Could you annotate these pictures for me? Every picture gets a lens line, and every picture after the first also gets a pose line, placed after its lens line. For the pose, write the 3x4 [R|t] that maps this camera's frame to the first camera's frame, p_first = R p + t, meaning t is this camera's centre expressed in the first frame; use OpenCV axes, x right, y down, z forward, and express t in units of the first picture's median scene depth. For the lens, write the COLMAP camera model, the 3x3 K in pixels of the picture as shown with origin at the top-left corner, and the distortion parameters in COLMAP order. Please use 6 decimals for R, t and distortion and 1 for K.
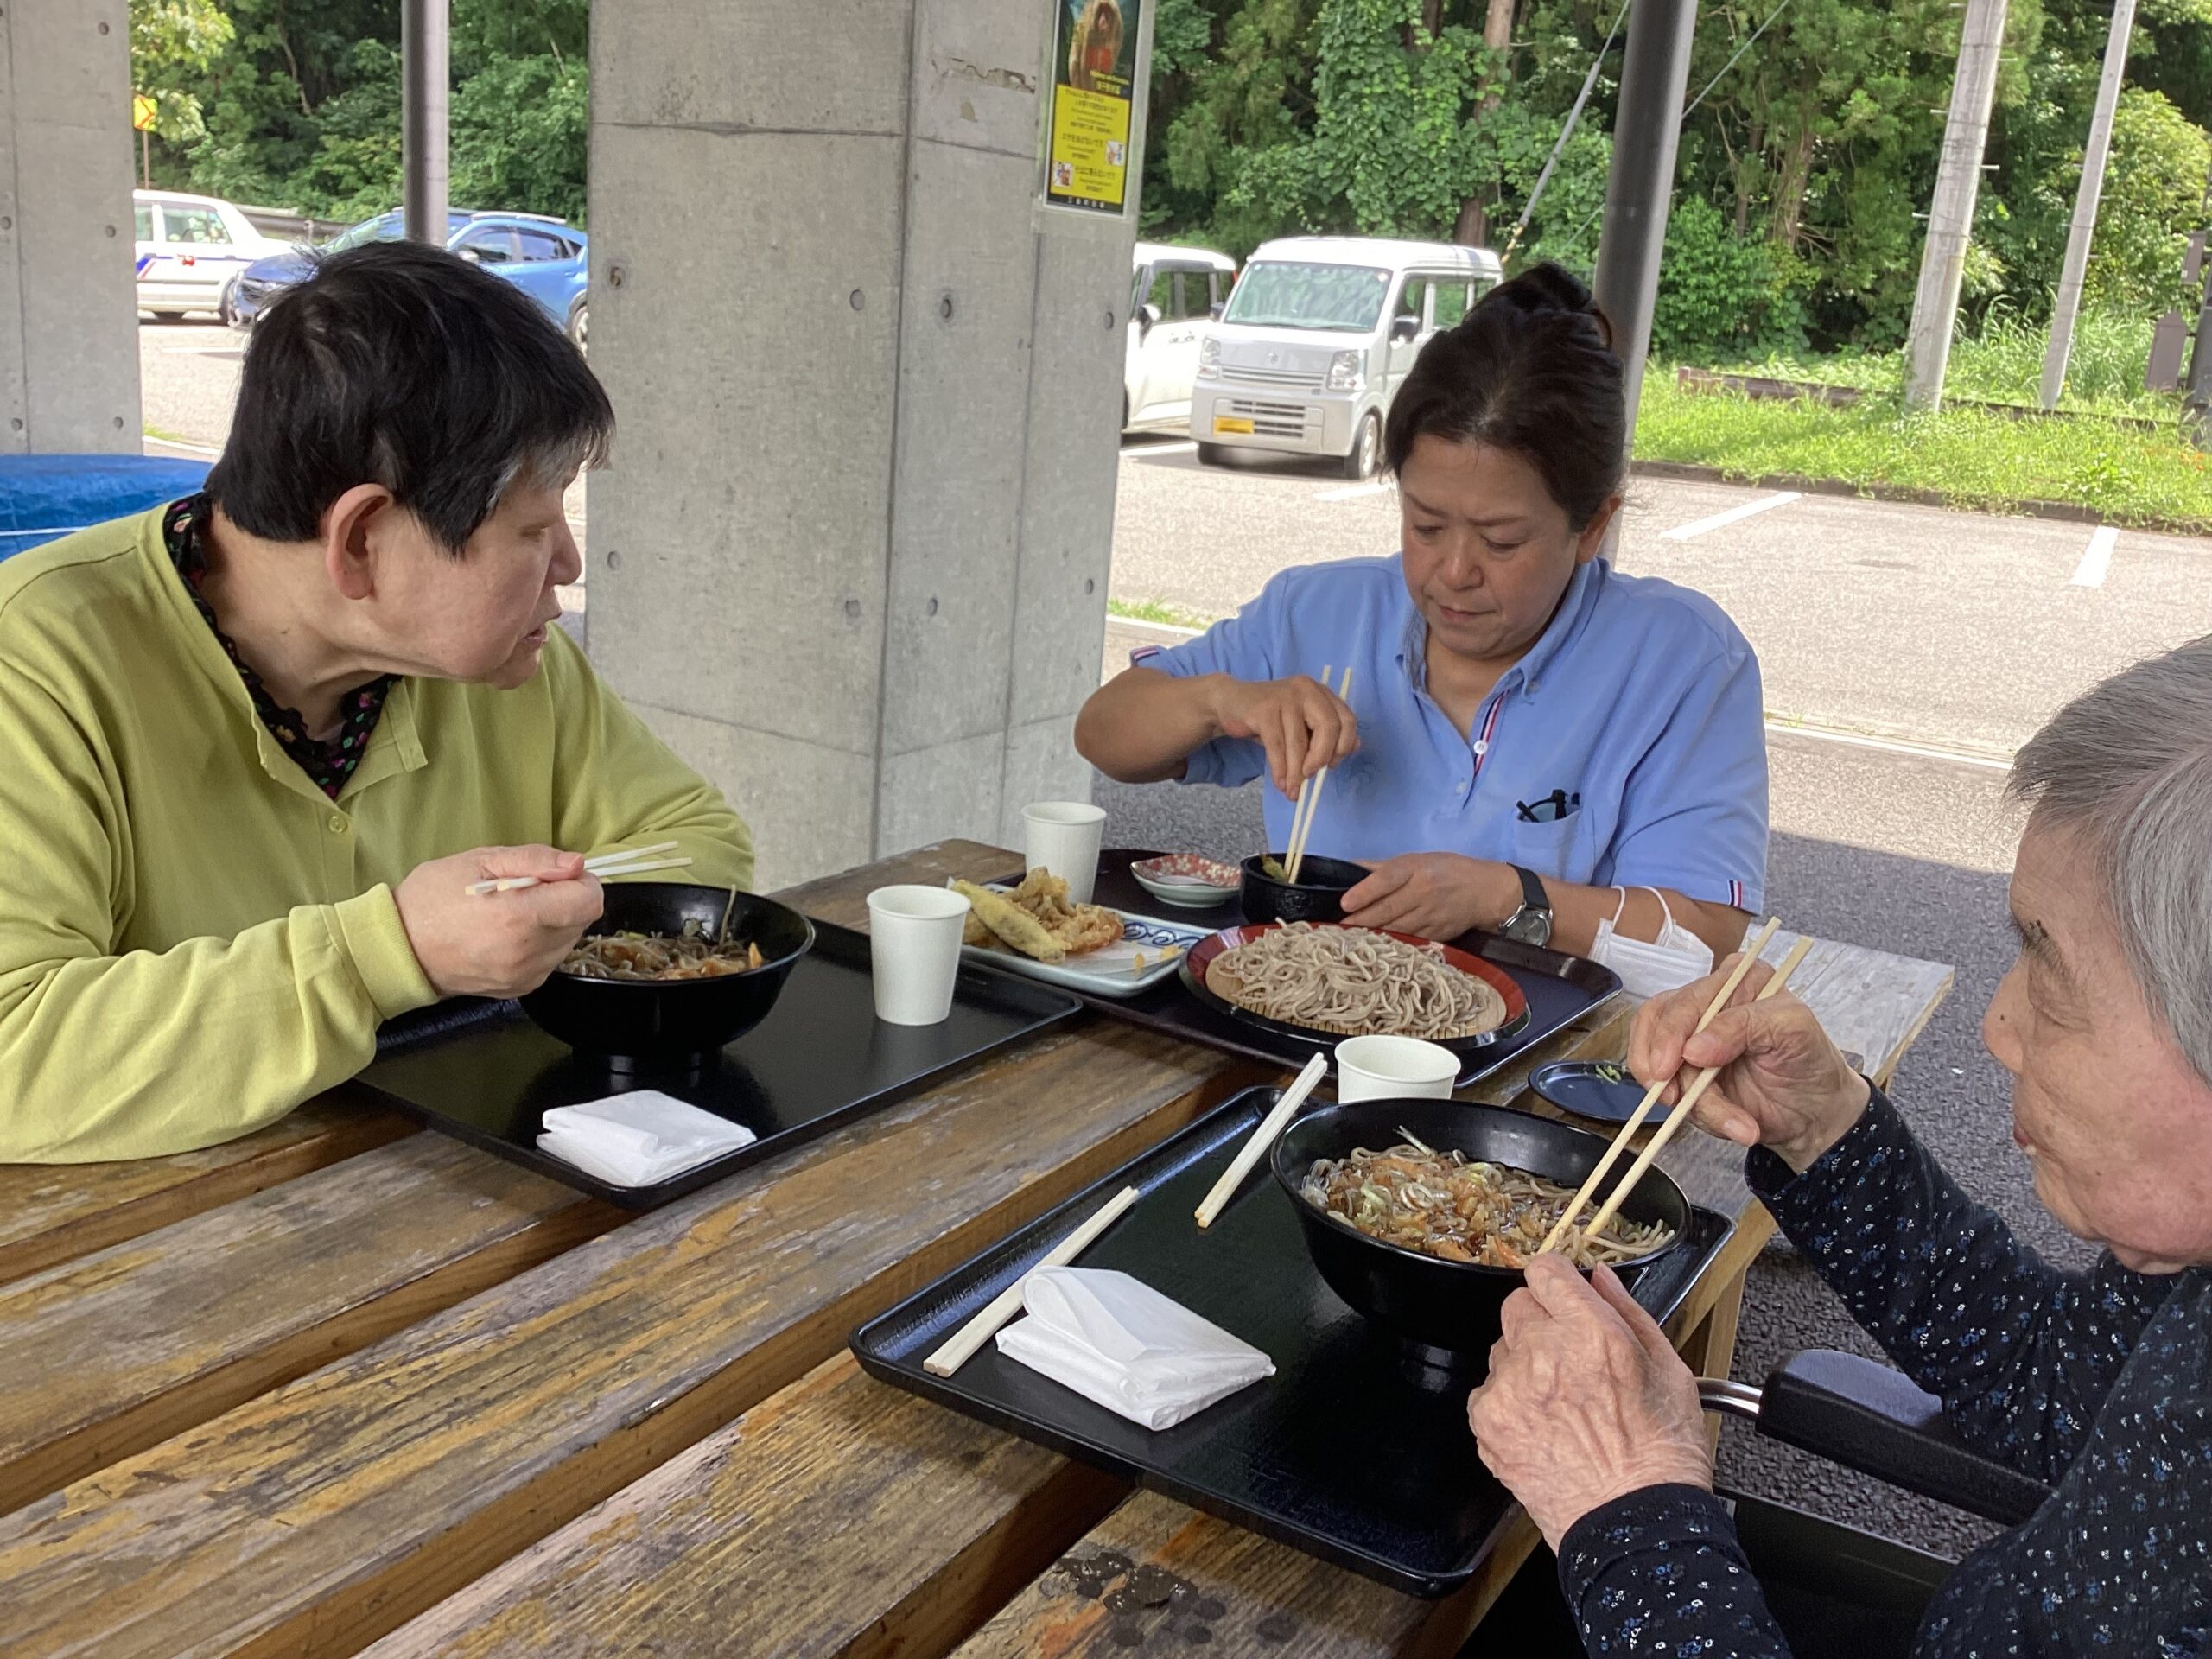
lens RADIAL K [[2016.9, 0, 1129.5], [0, 2016.9, 839.6], [0, 0, 1]] dist [0.044704, -0.093223]
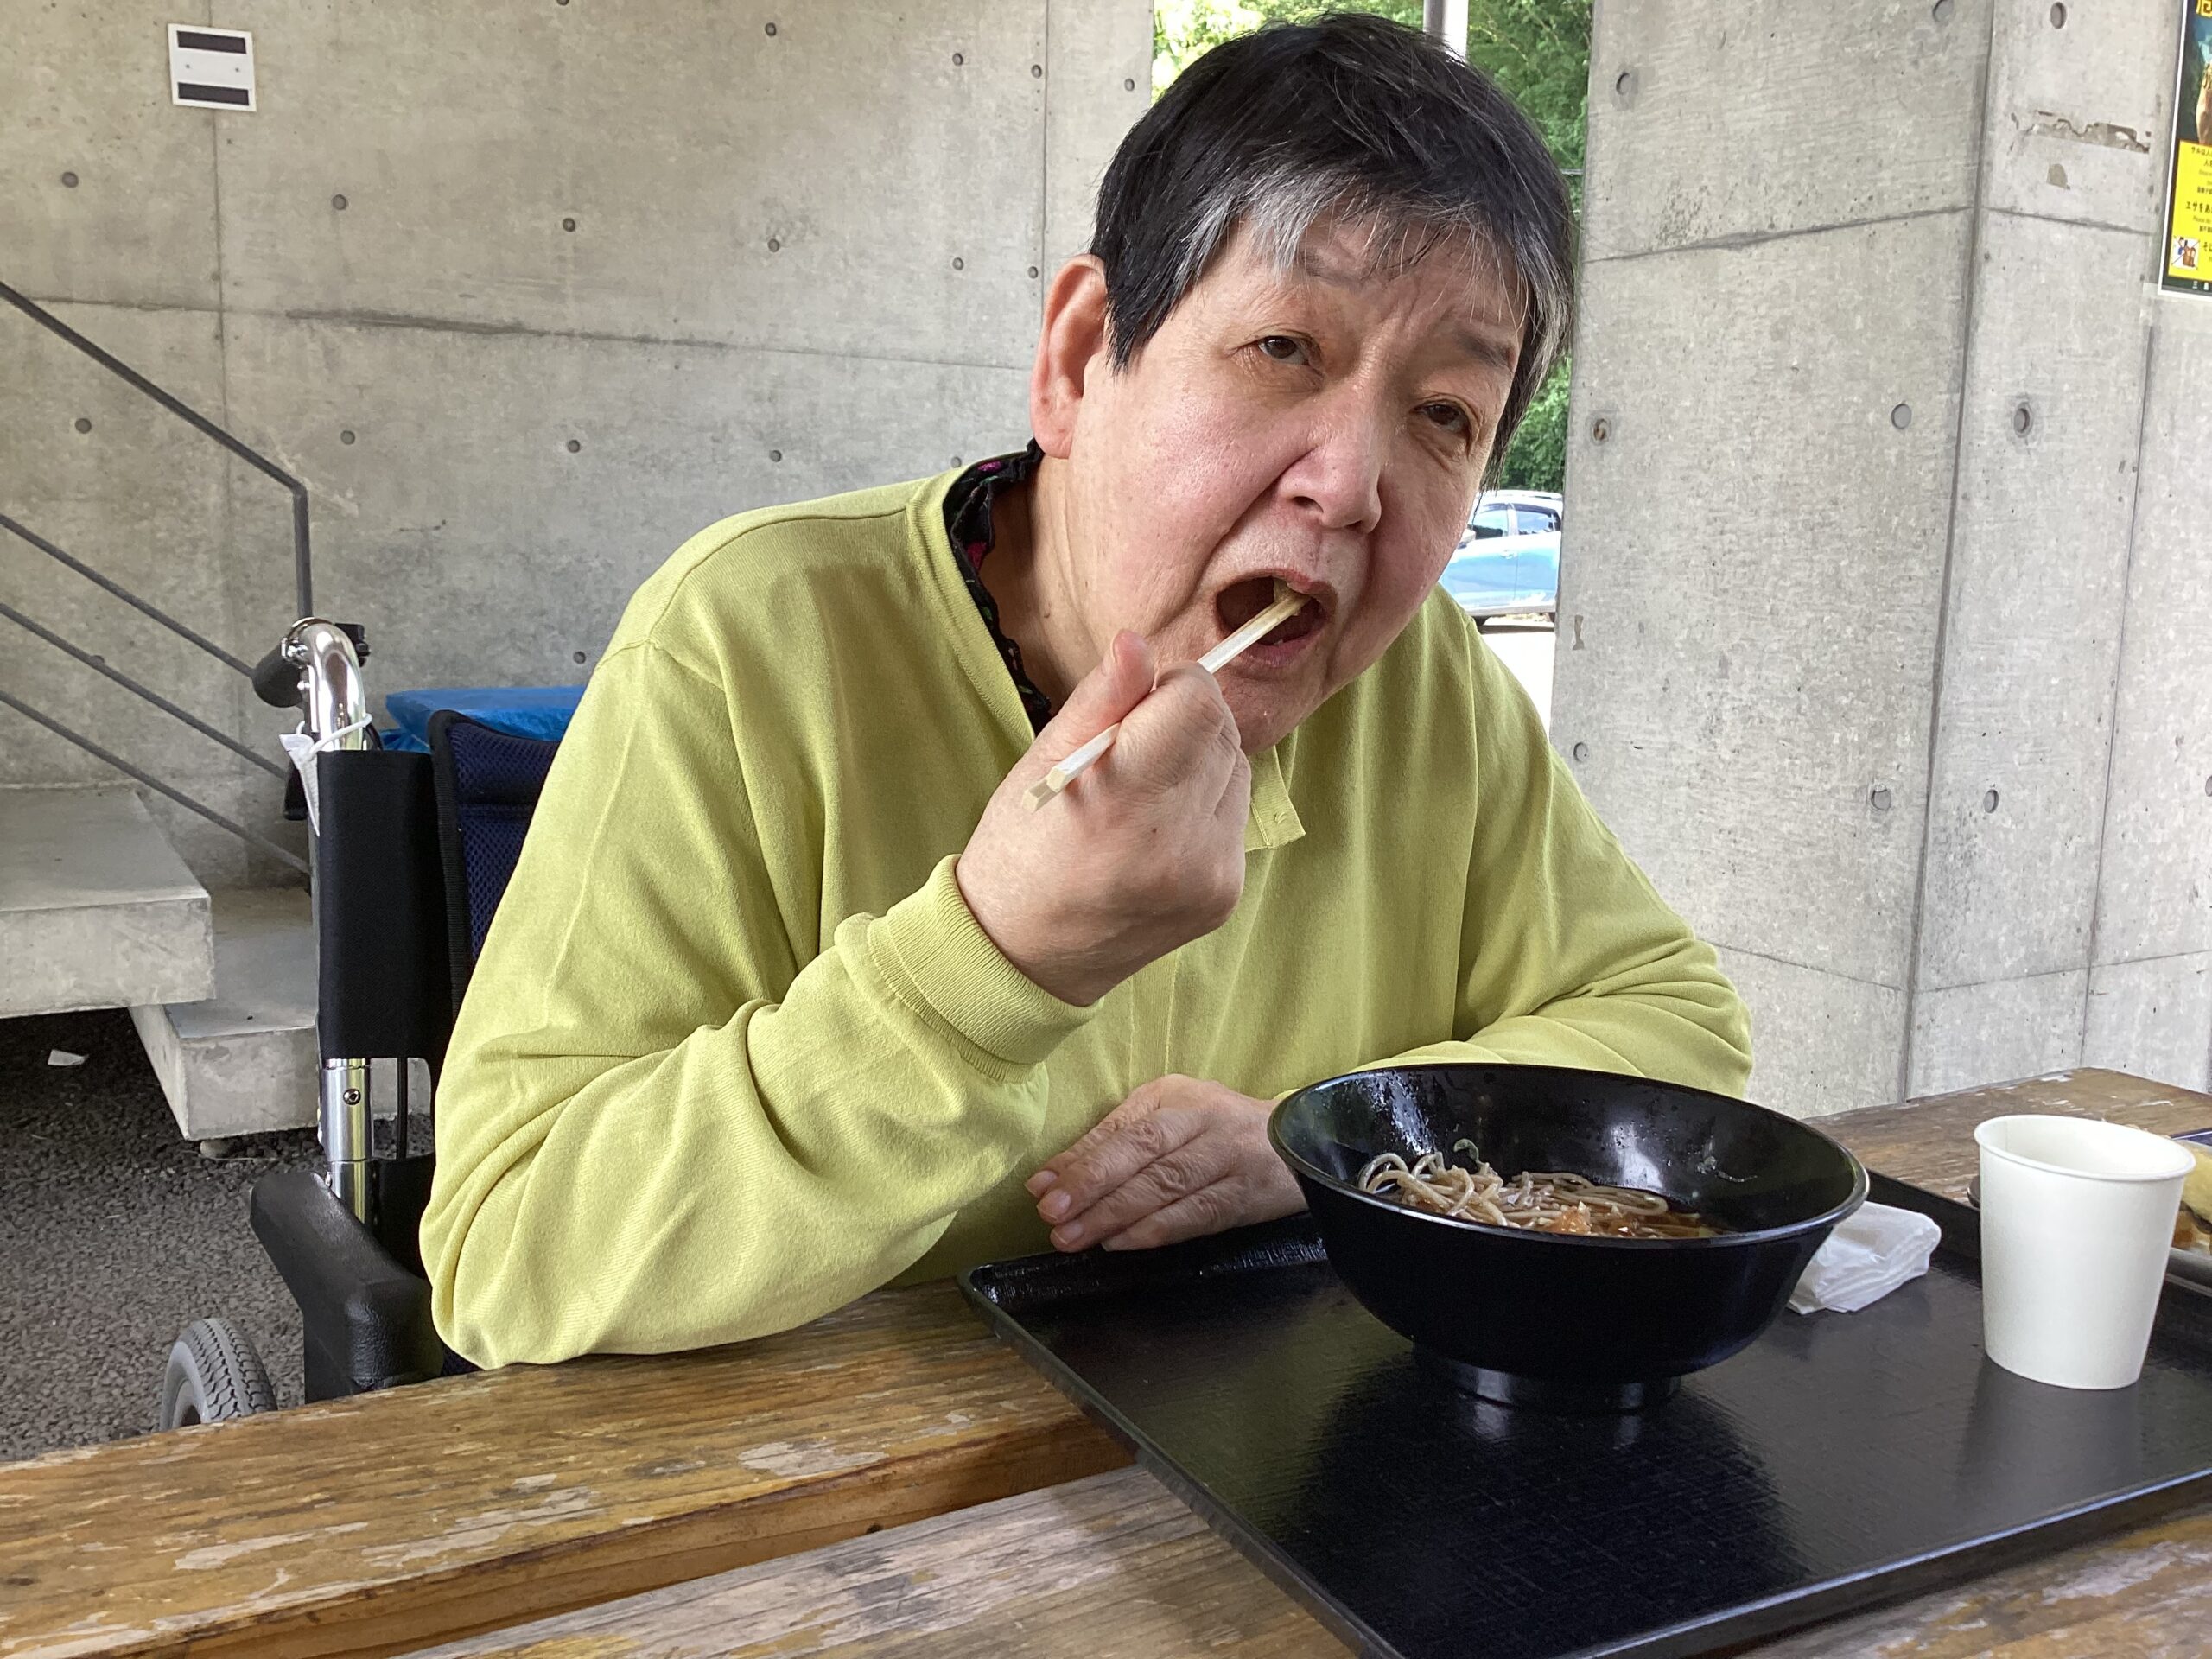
lens RADIAL K [[2016.9, 0, 1129.5], [0, 2016.9, 839.6], [0, 0, 1]] dist [0.044704, -0.093223]
pose [[0.890371, 0.013360, -0.455040, -0.039694], [-0.075733, 0.989987, -0.119120, 0.015836], [0.448893, 0.140523, 0.882467, 0.184036]]
